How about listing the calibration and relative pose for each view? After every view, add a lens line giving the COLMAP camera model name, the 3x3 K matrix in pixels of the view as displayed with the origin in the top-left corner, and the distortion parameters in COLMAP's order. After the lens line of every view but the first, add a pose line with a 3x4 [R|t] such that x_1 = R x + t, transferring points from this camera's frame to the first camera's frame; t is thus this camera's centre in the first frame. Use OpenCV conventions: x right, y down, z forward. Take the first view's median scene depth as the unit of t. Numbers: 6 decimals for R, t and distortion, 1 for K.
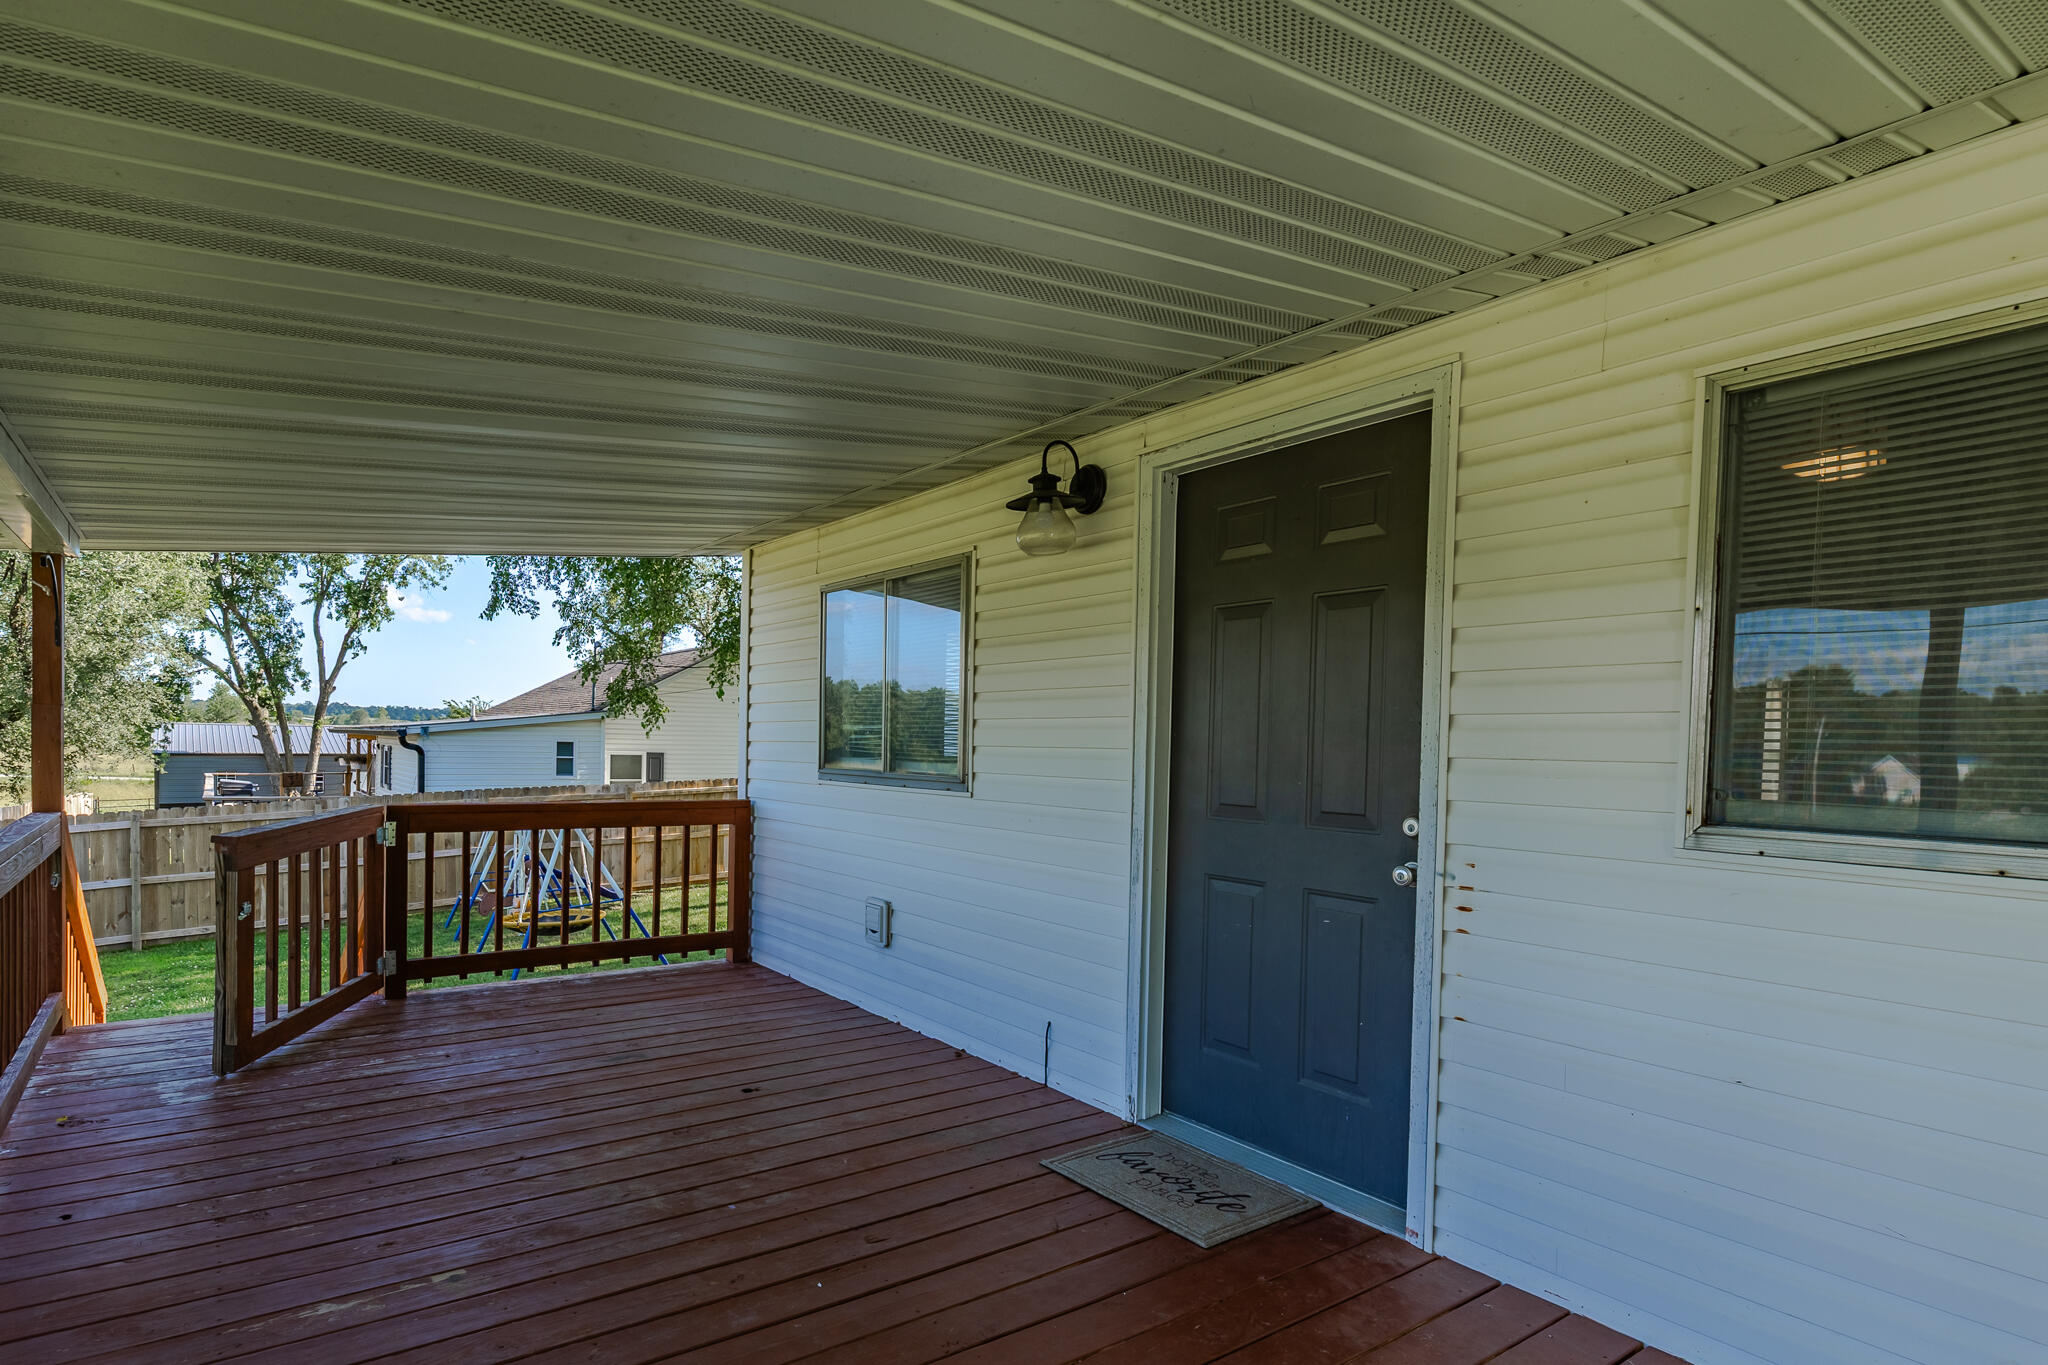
lens RADIAL K [[1052.7, 0, 947.6], [0, 1052.7, 755.3], [0, 0, 1]] dist [-0.051394, -0.000060]
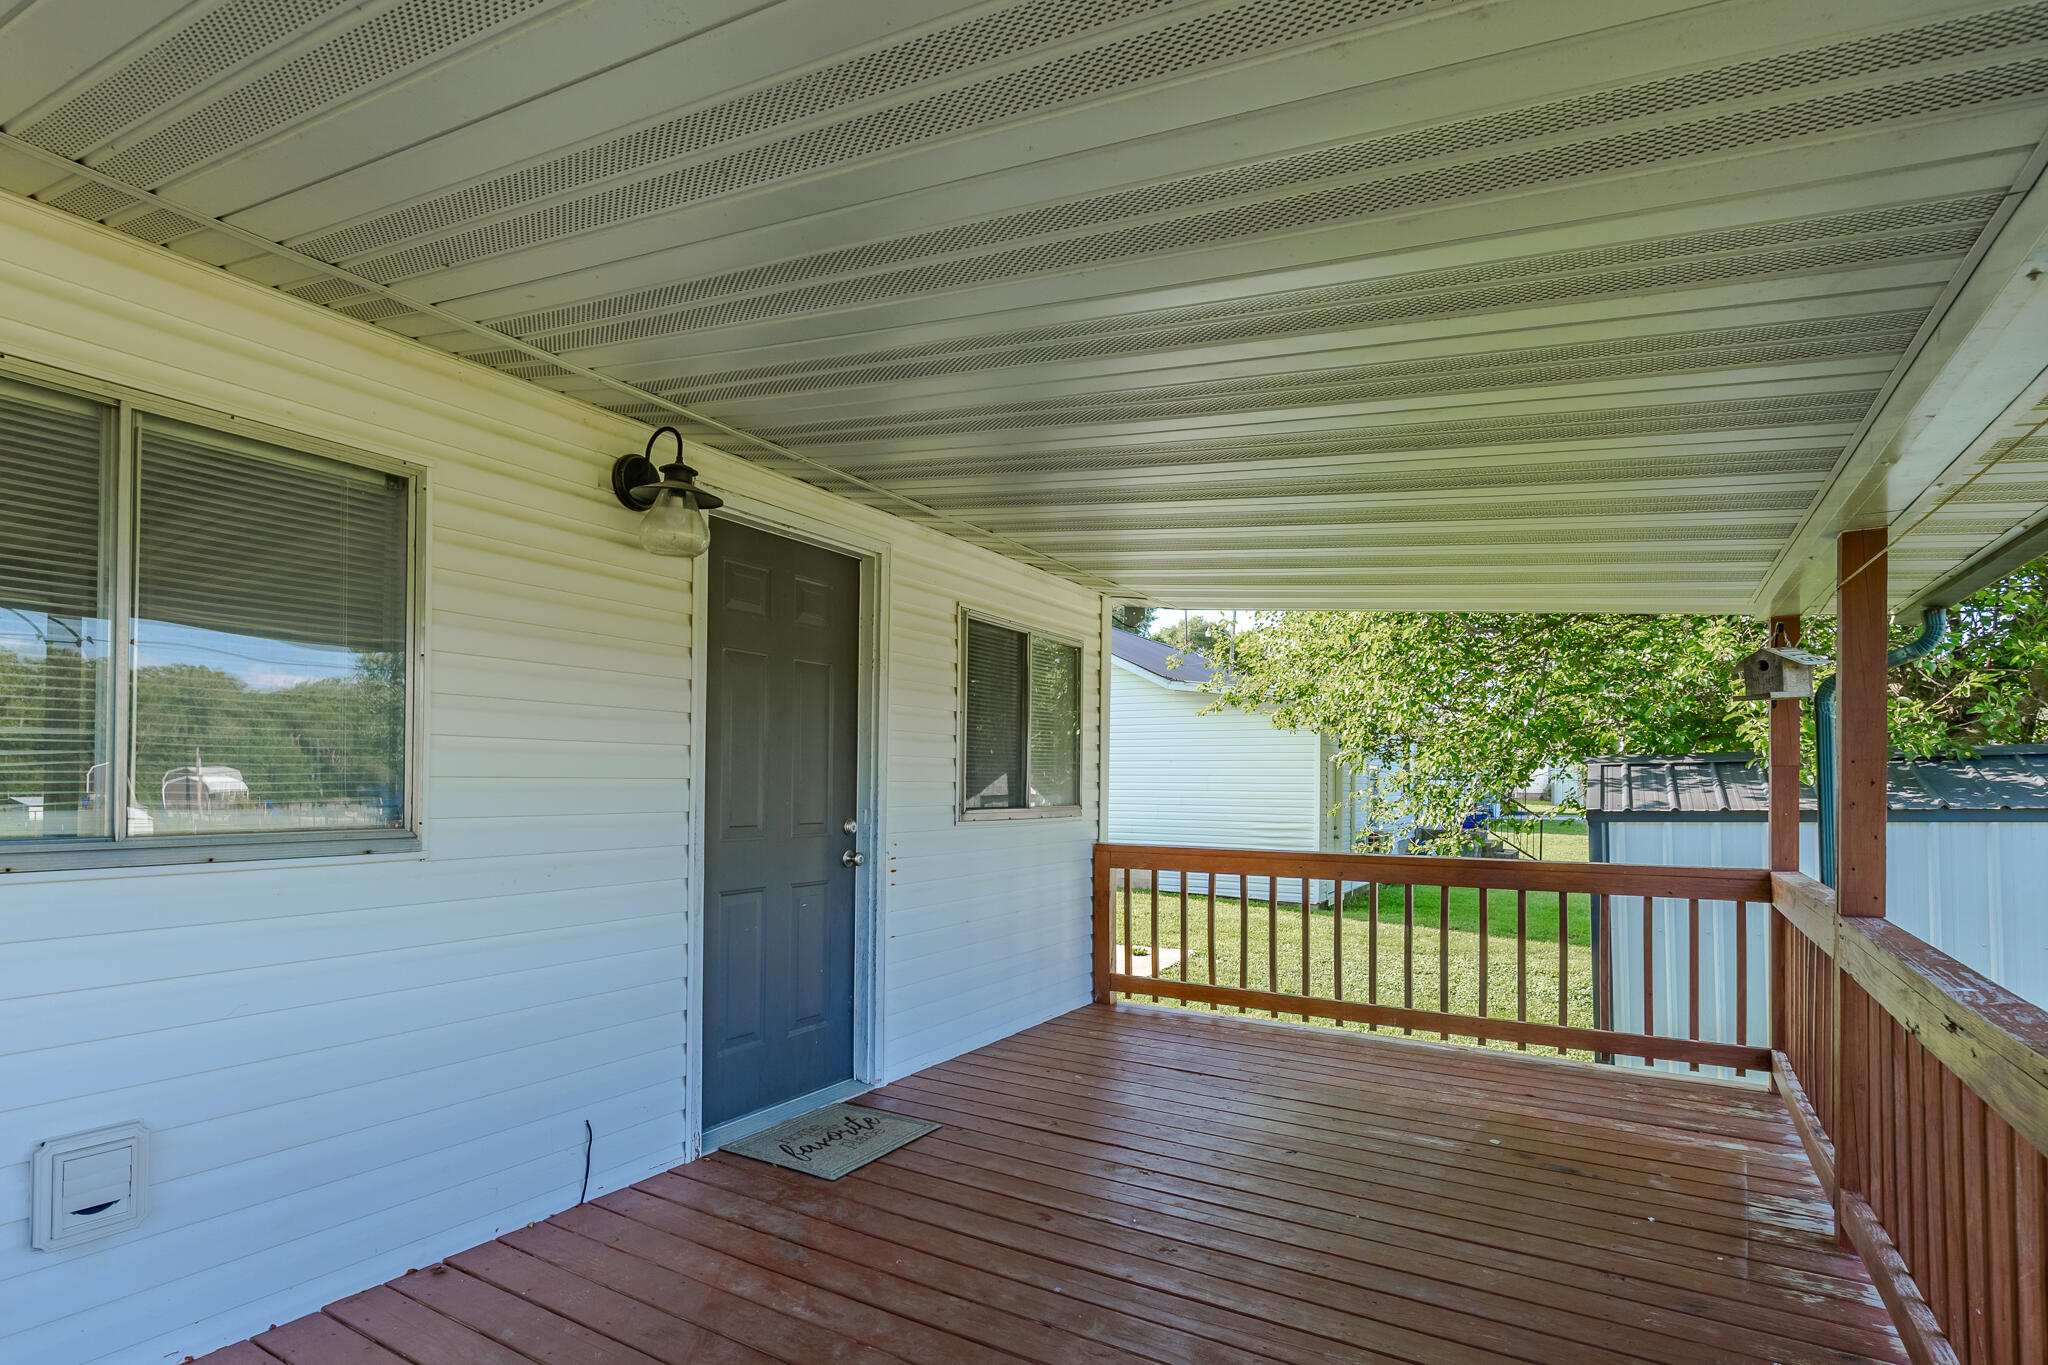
lens RADIAL K [[1052.7, 0, 947.6], [0, 1052.7, 755.3], [0, 0, 1]] dist [-0.051394, -0.000060]
pose [[-0.380747, -0.002792, 0.924675, -0.930648], [-0.003178, 0.999993, 0.001711, -0.034082], [-0.924674, -0.002287, -0.380754, 1.315952]]
